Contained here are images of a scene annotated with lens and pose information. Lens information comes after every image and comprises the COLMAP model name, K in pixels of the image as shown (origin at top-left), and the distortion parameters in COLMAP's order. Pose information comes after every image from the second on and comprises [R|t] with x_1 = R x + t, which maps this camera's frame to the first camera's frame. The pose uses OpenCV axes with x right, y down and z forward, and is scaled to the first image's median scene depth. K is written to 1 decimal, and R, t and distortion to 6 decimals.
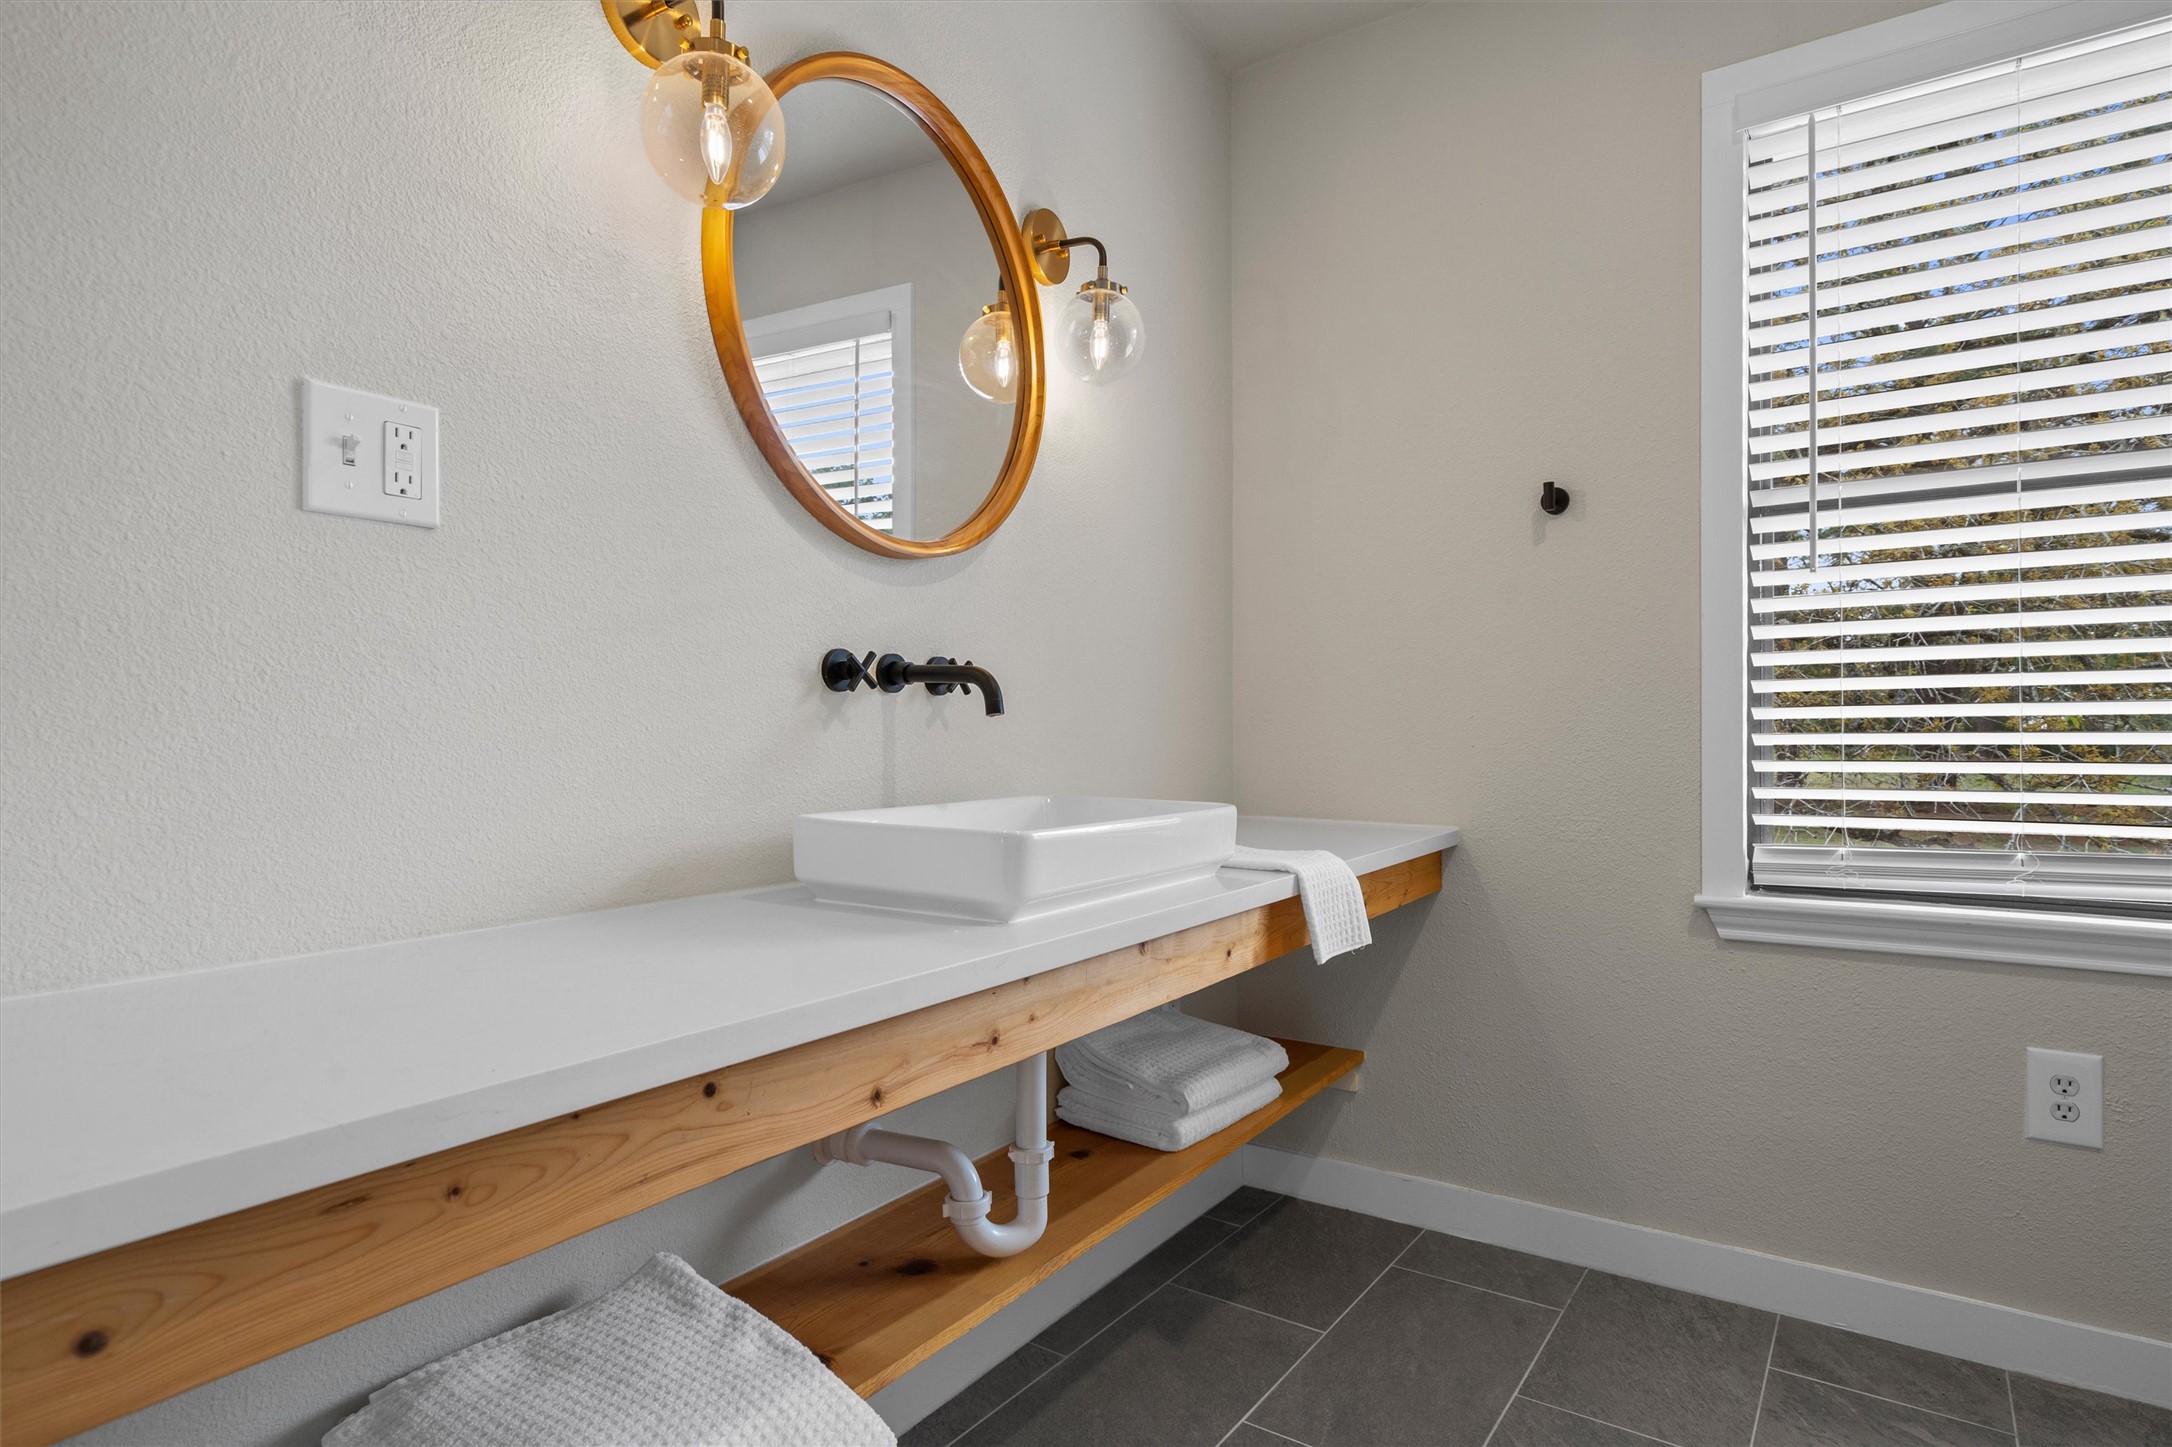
lens RADIAL K [[1176.6, 0, 1087.4], [0, 1176.6, 726.8], [0, 0, 1]] dist [0.000322, 0.000019]
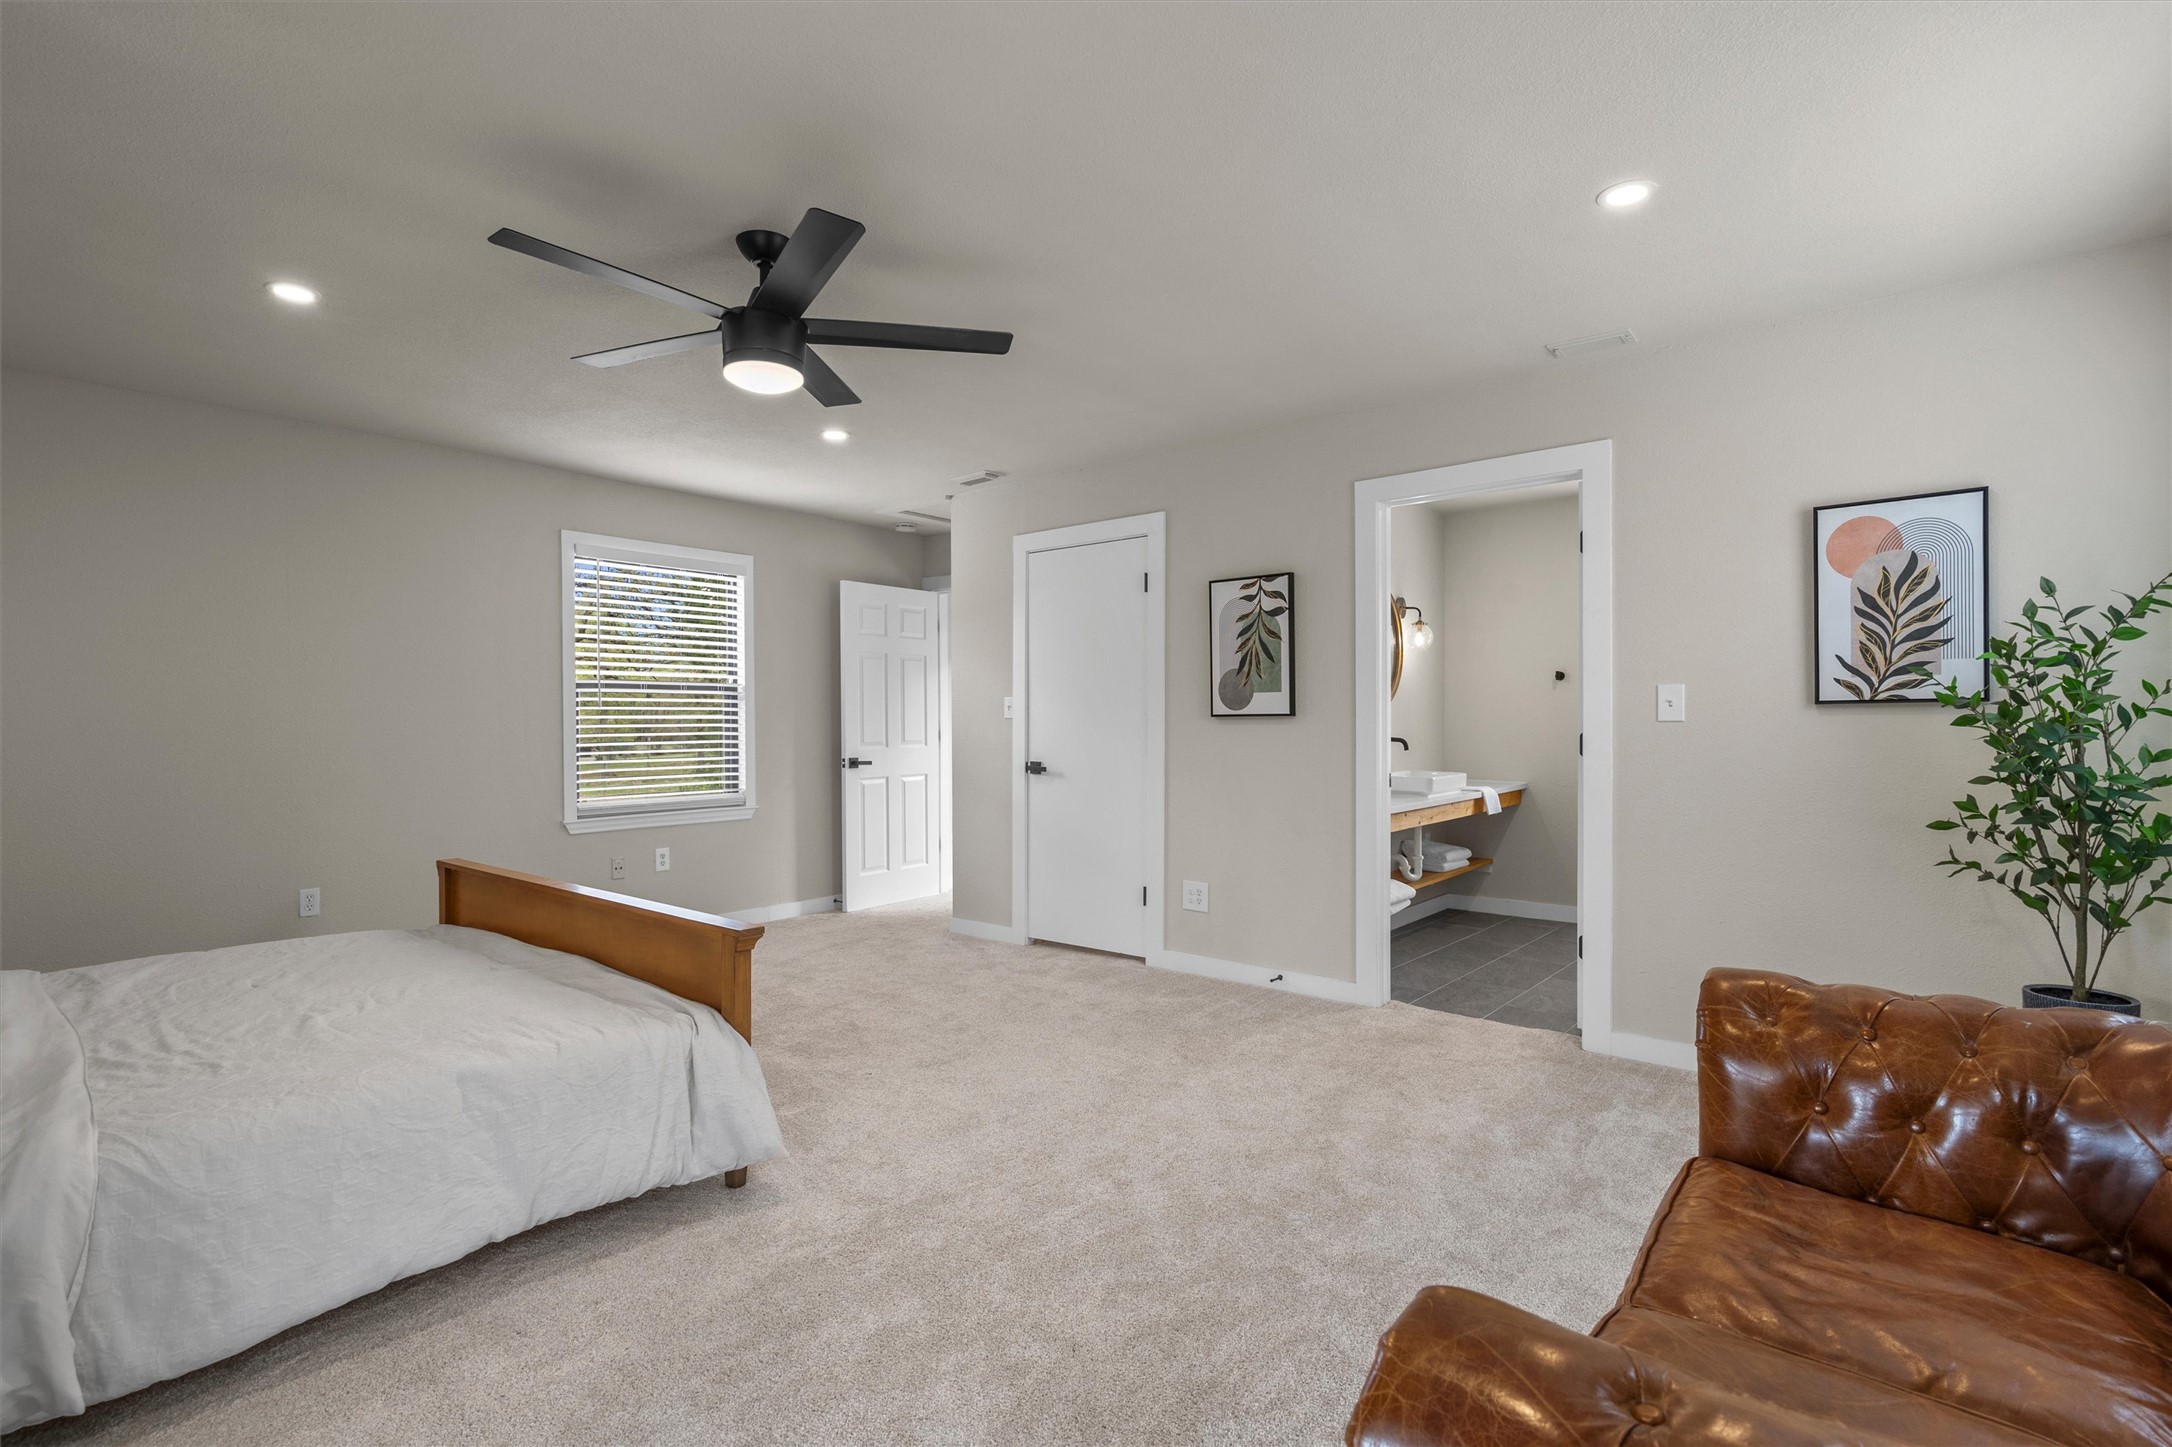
lens RADIAL K [[1046.3, 0, 1082.2], [0, 1046.3, 724.6], [0, 0, 1]] dist [-0.000089, 0.000552]
pose [[0.995390, 0.000945, -0.095903, -0.693383], [-0.000292, 0.999977, 0.006827, -0.099765], [0.095908, -0.006768, 0.995367, -2.191269]]
